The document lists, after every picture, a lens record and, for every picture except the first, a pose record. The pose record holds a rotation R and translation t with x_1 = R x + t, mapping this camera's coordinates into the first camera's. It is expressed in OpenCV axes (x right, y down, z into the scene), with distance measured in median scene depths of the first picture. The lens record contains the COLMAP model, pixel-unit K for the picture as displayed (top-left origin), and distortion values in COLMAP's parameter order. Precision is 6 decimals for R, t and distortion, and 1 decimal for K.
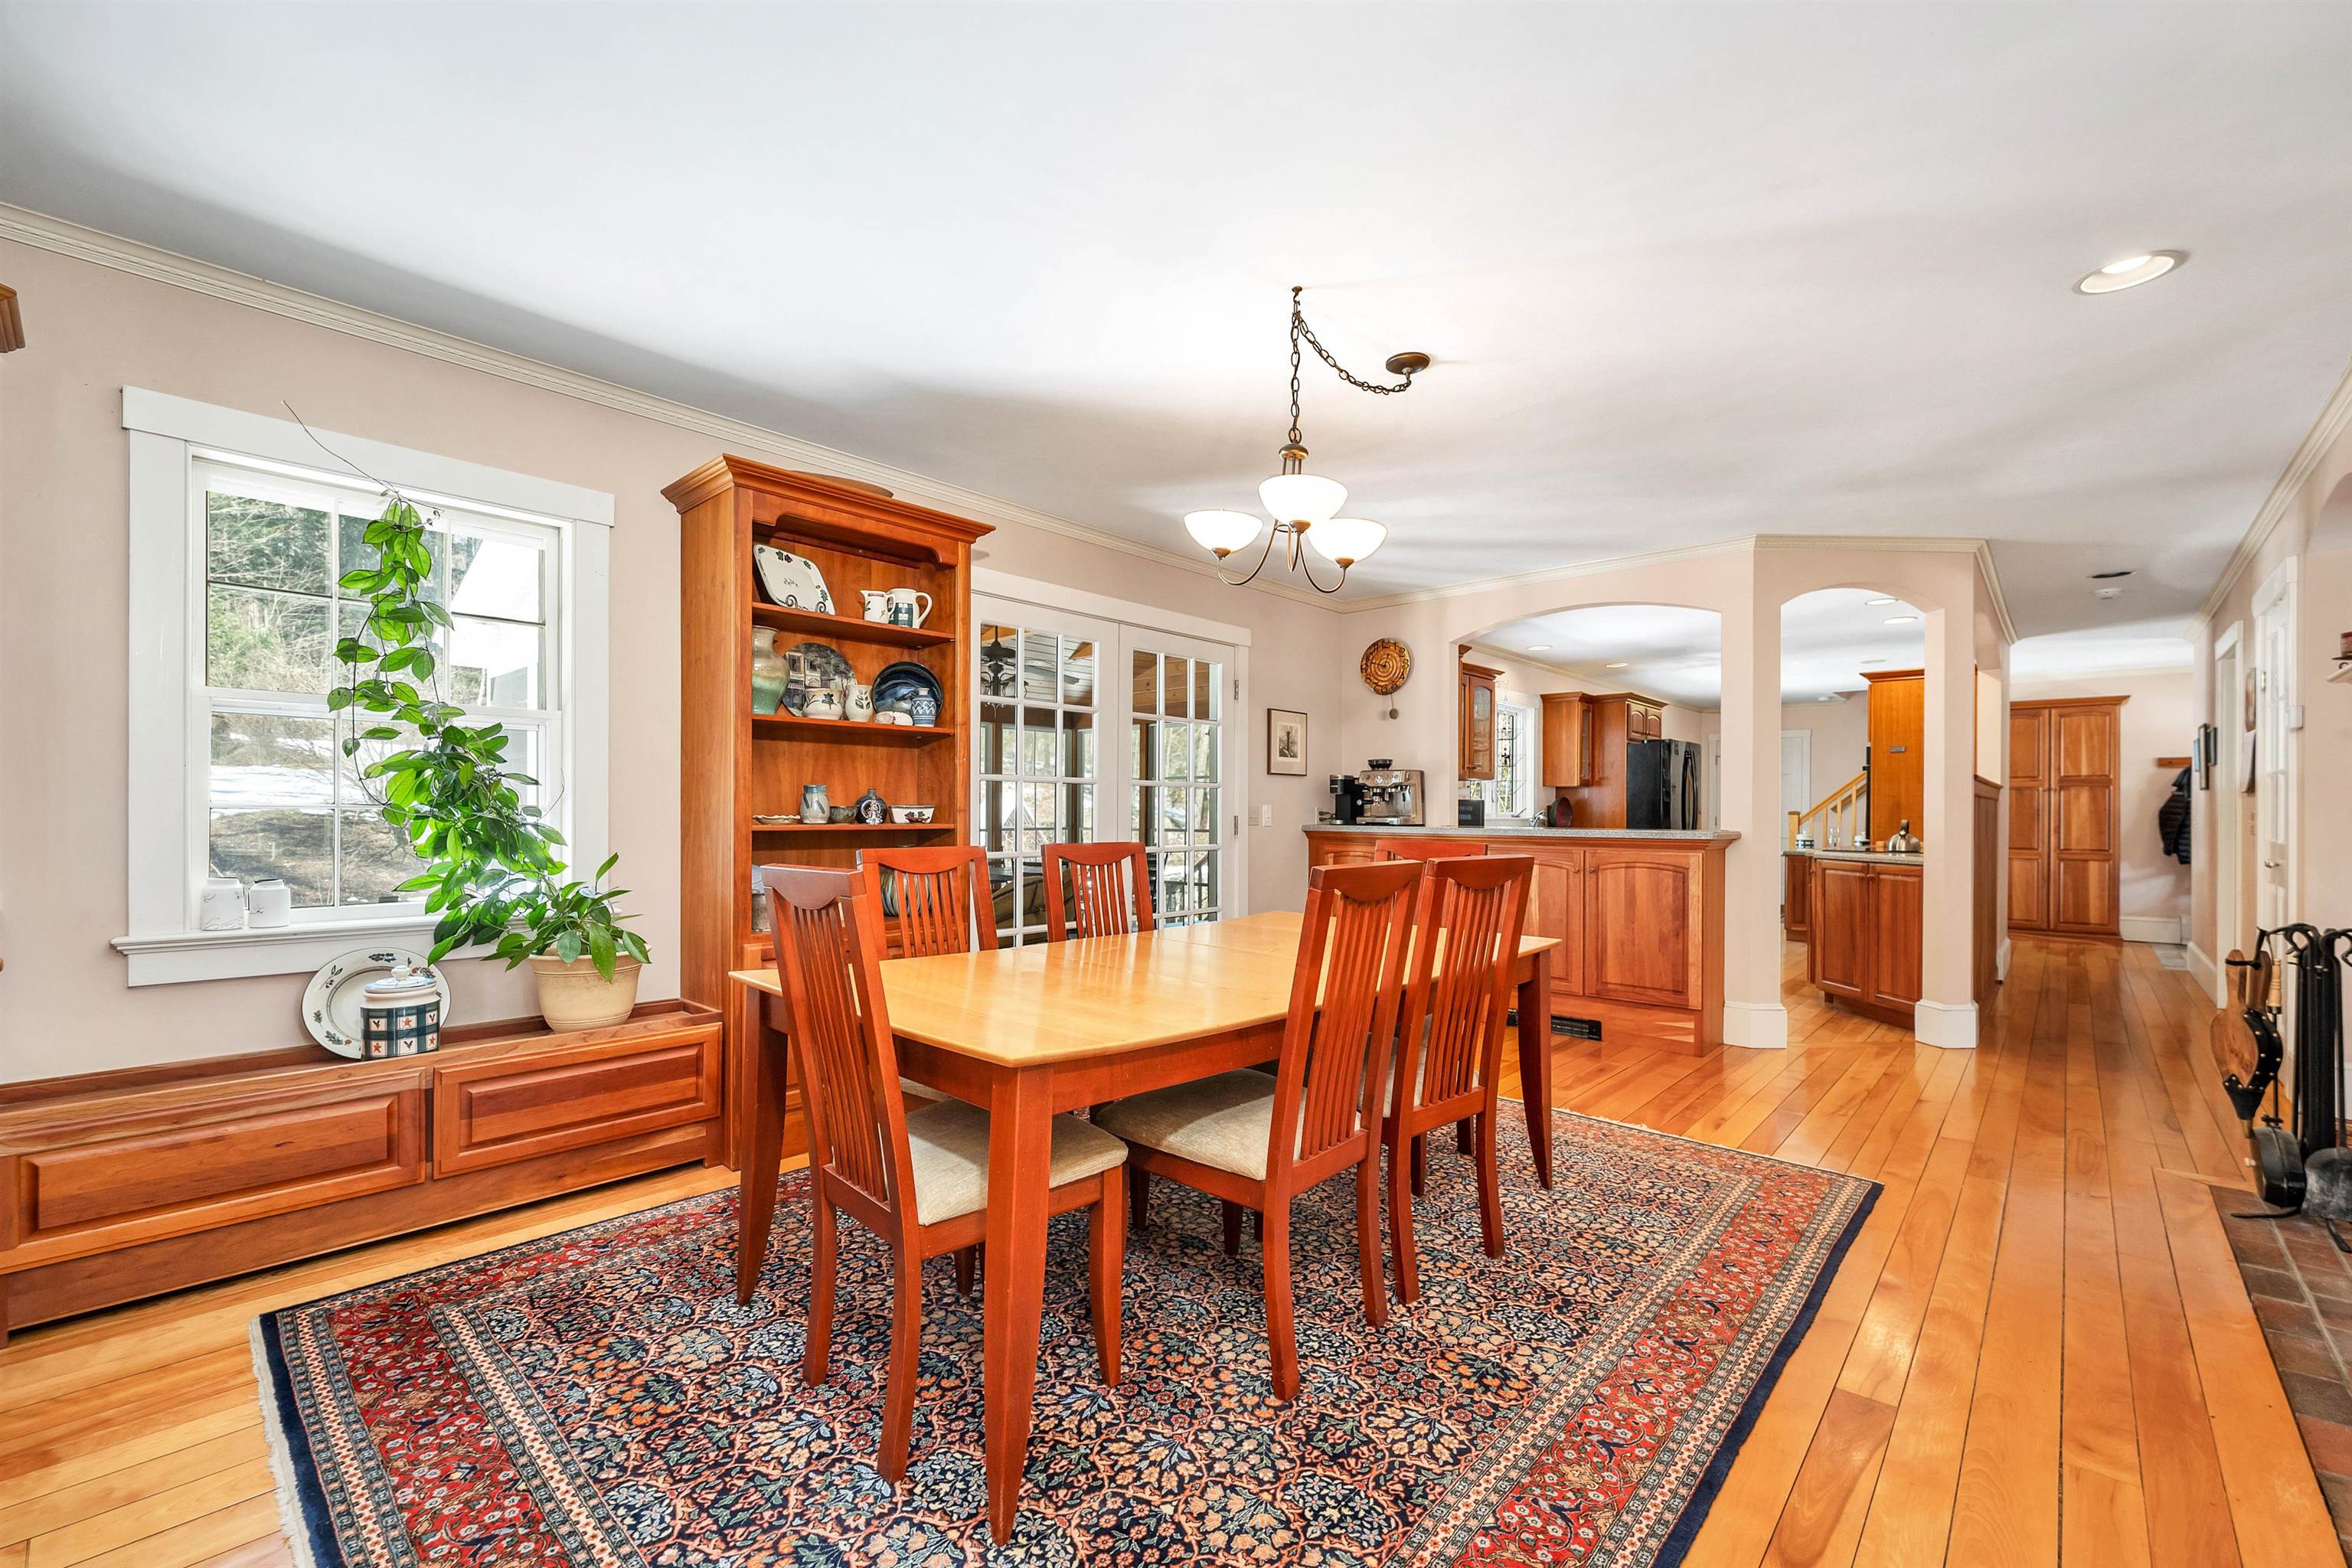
lens RADIAL K [[981.0, 0, 1173.3], [0, 981.0, 807.3], [0, 0, 1]] dist [0.002596, 0.000144]
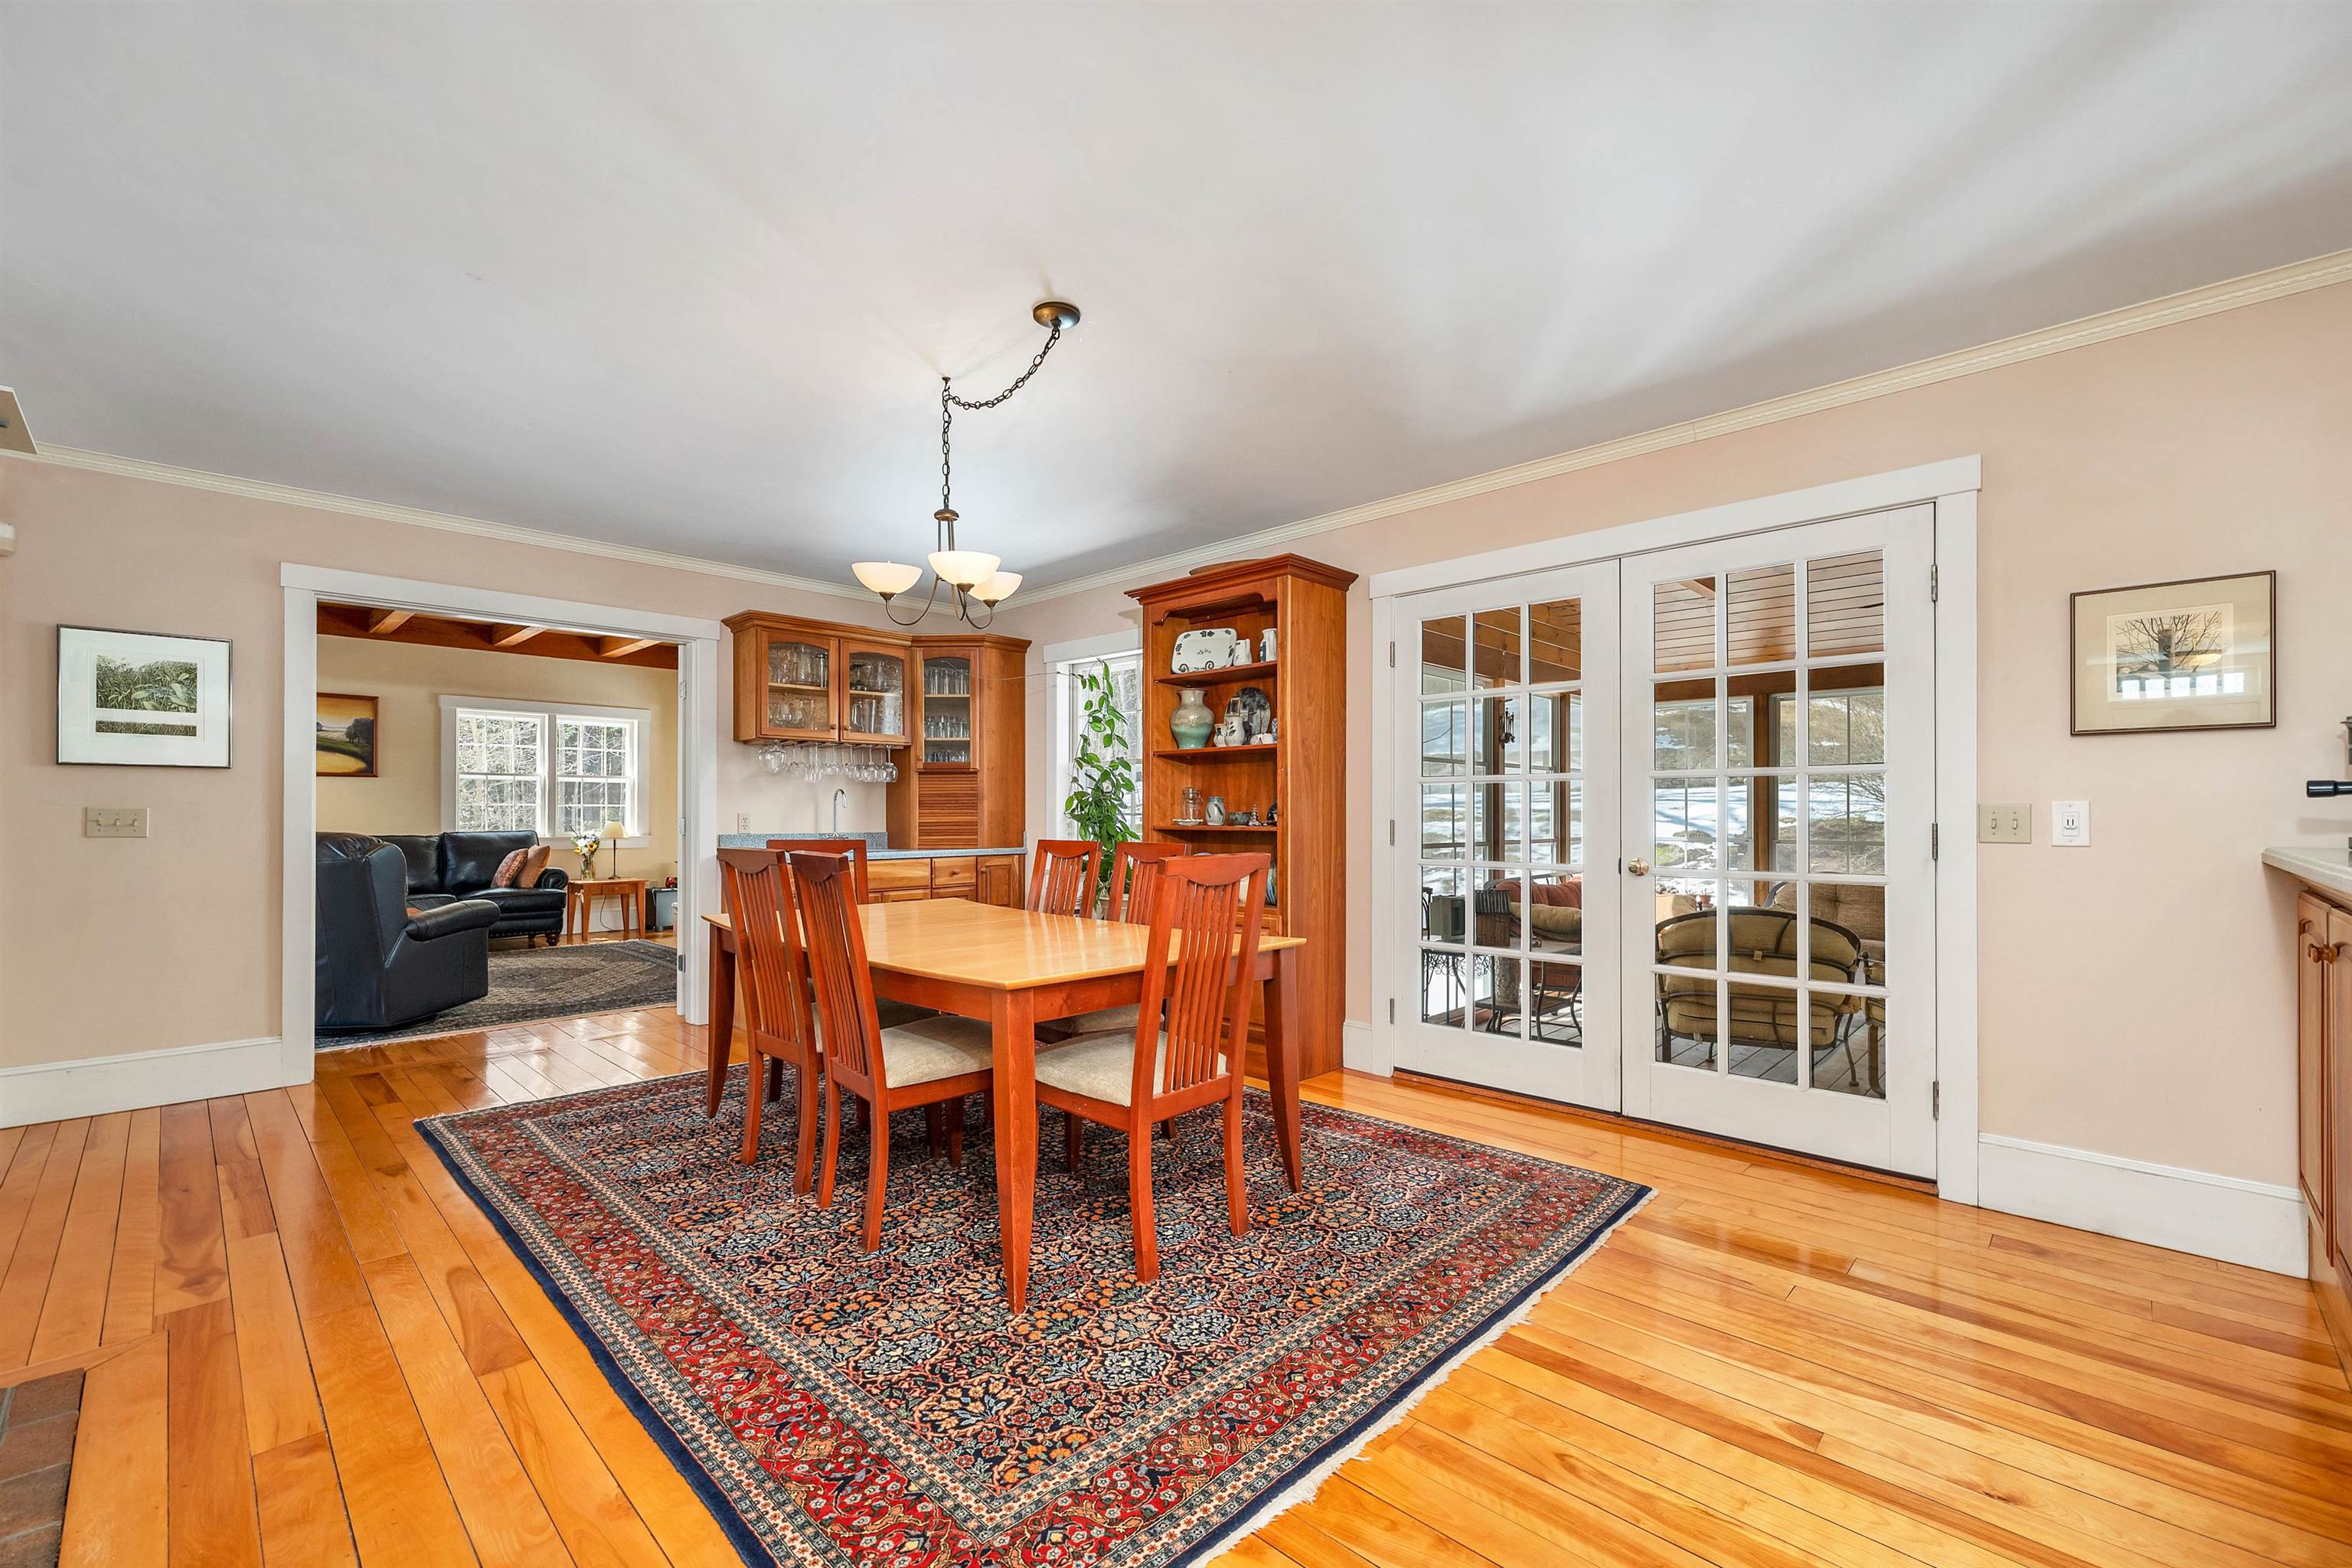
lens RADIAL K [[981.0, 0, 1173.3], [0, 981.0, 807.3], [0, 0, 1]] dist [0.002596, 0.000144]
pose [[-0.039017, -0.012786, -0.999157, 1.289492], [0.004803, 0.999904, -0.012983, 0.011278], [0.999227, -0.005306, -0.038952, 1.306177]]
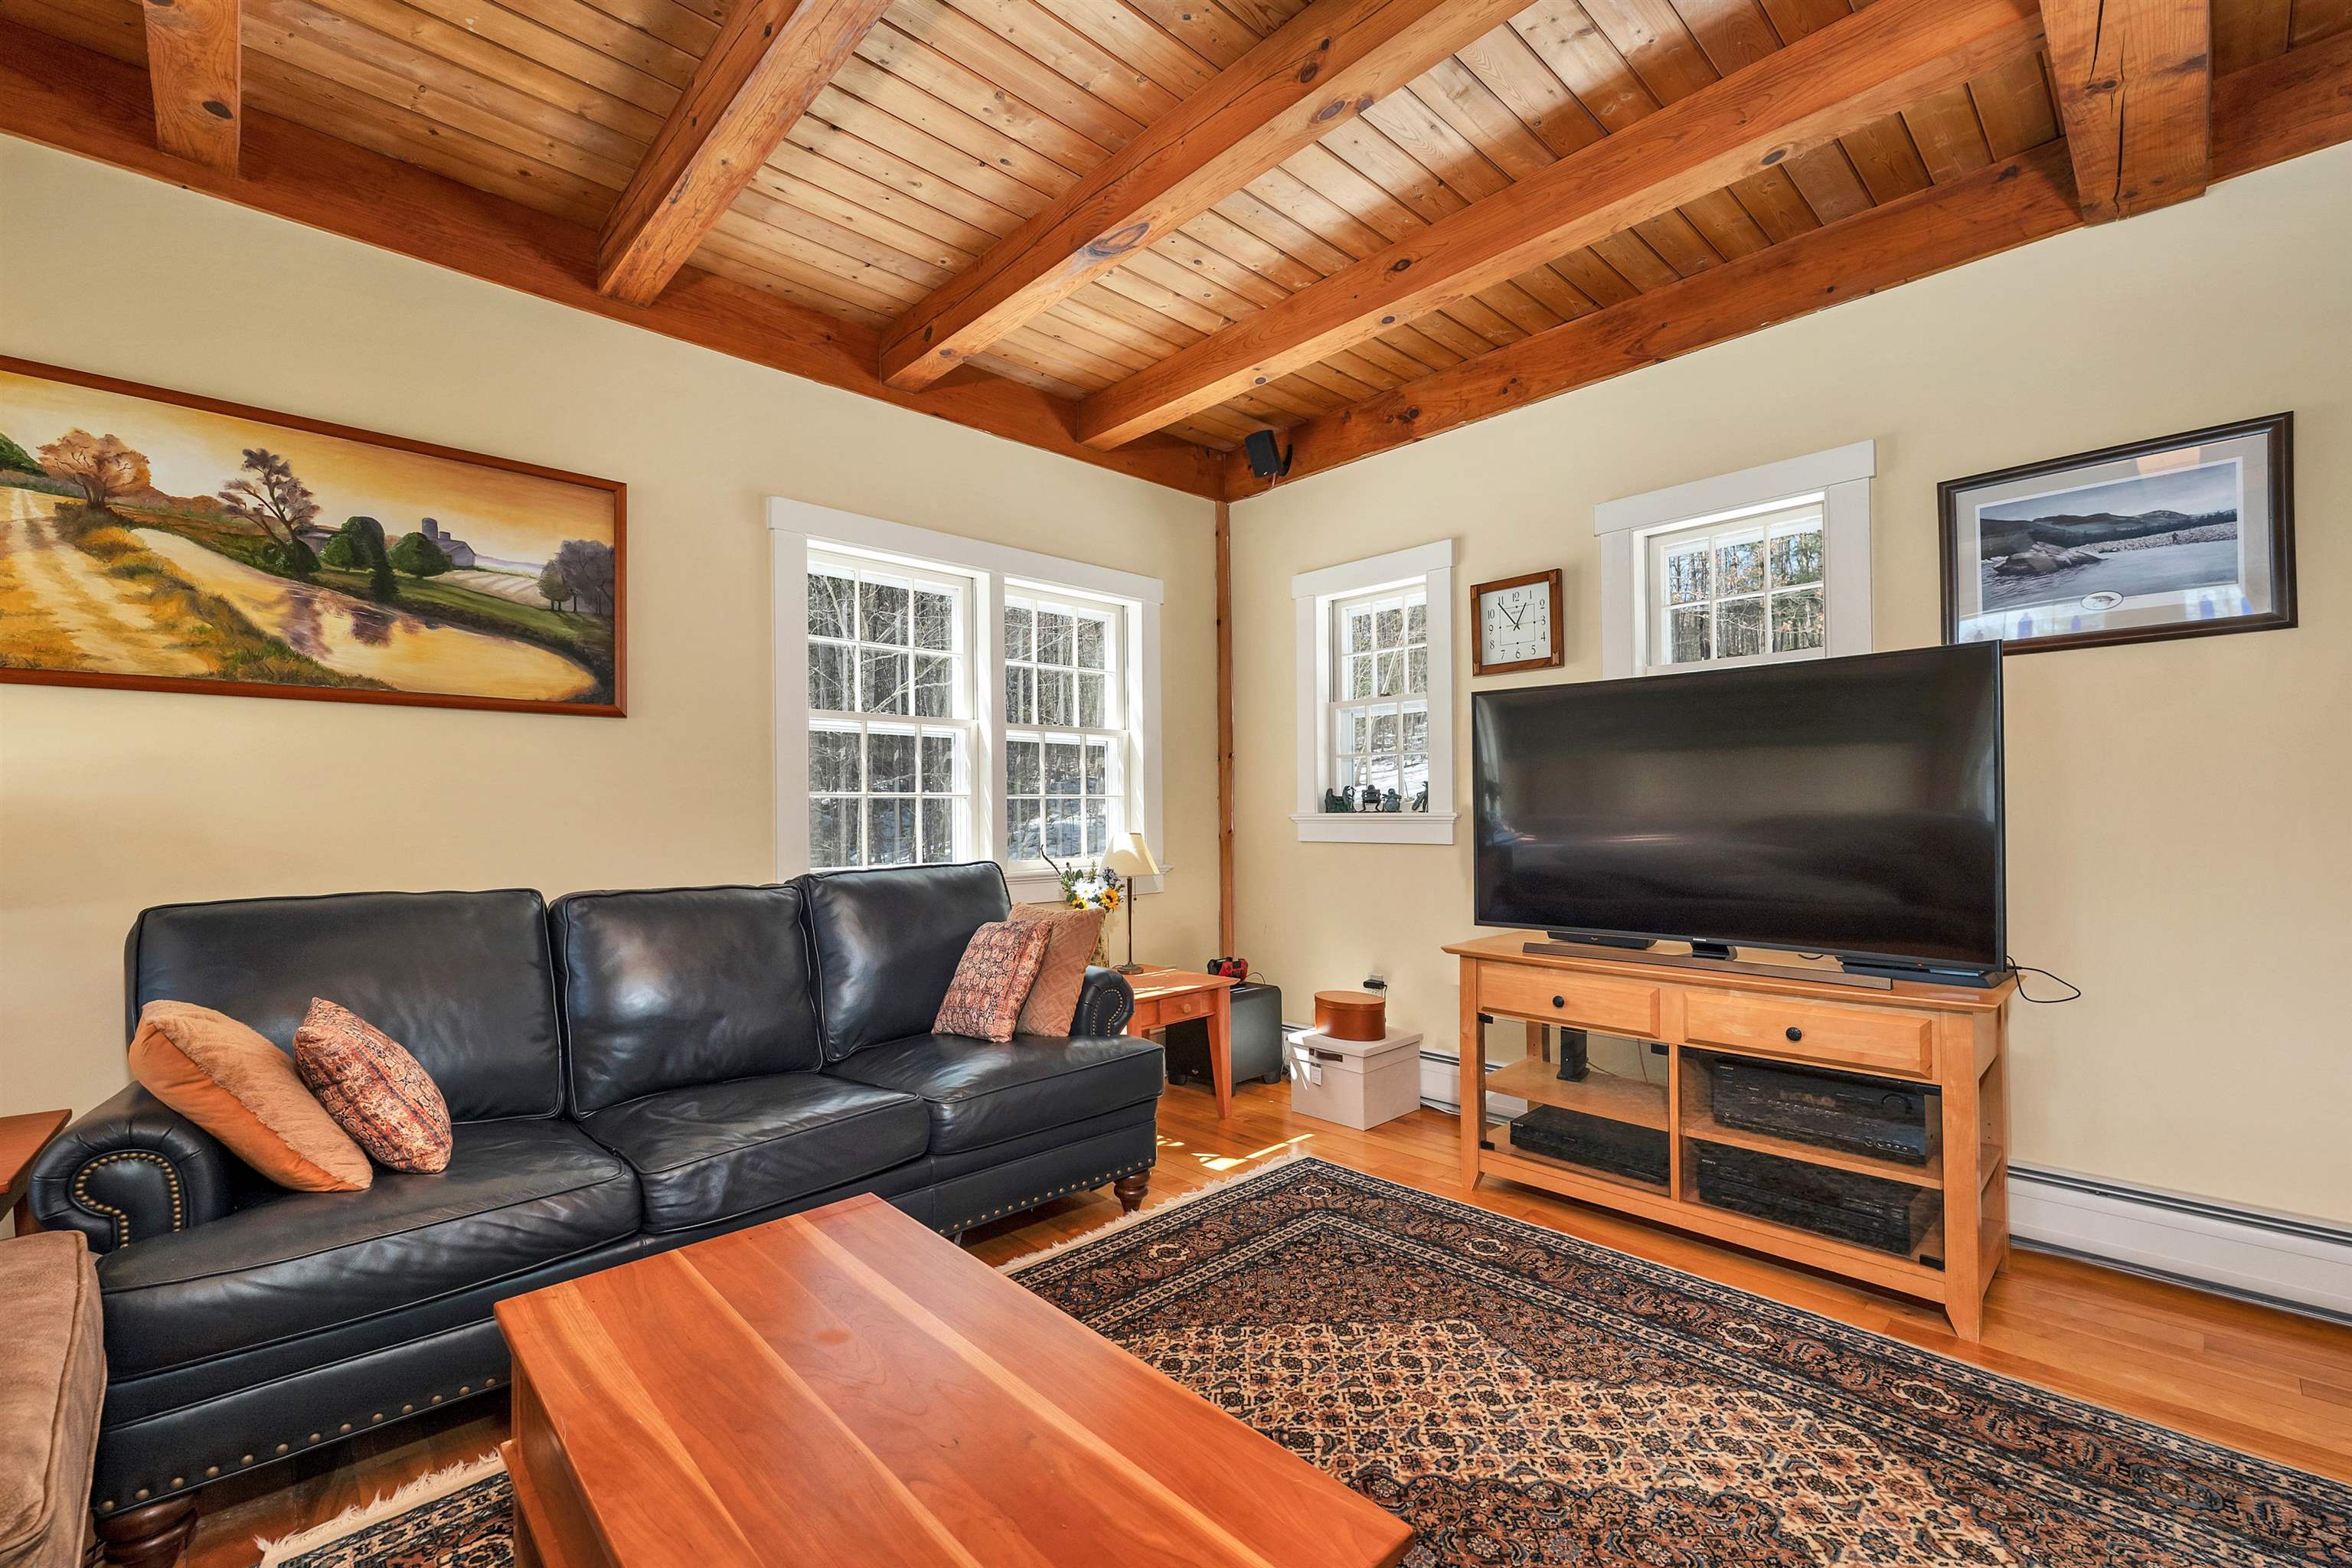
lens RADIAL K [[963.7, 0, 1169.7], [0, 963.7, 797.7], [0, 0, 1]] dist [-0.000995, -0.000196]
pose [[-0.063057, -0.018104, -0.997846, -0.746979], [0.017085, 0.999669, -0.019217, -0.018590], [0.997864, -0.018260, -0.062727, -0.709365]]
